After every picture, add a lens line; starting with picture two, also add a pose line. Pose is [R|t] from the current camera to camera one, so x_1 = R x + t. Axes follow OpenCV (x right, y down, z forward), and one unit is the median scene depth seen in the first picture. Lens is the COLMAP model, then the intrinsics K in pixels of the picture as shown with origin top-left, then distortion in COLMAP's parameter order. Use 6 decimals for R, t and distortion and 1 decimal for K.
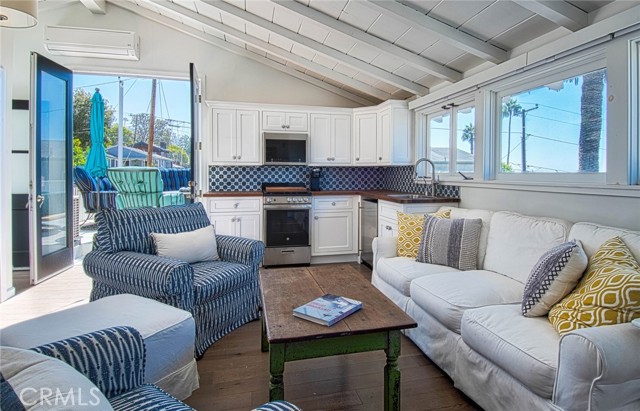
lens RADIAL K [[344.5, 0, 327.6], [0, 344.5, 174.1], [0, 0, 1]] dist [0.013611, -0.001356]
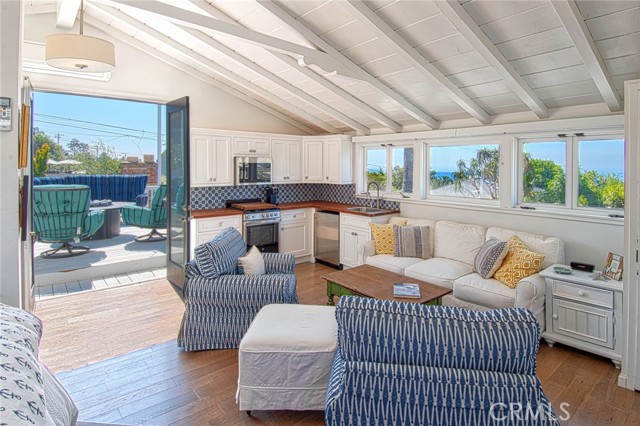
lens RADIAL K [[348.7, 0, 322.9], [0, 348.7, 169.5], [0, 0, 1]] dist [0.010309, -0.005619]
pose [[0.898508, -0.004091, 0.438937, -0.426109], [-0.000536, 0.999946, 0.010415, -0.089674], [-0.438956, -0.009593, 0.898457, -0.147428]]
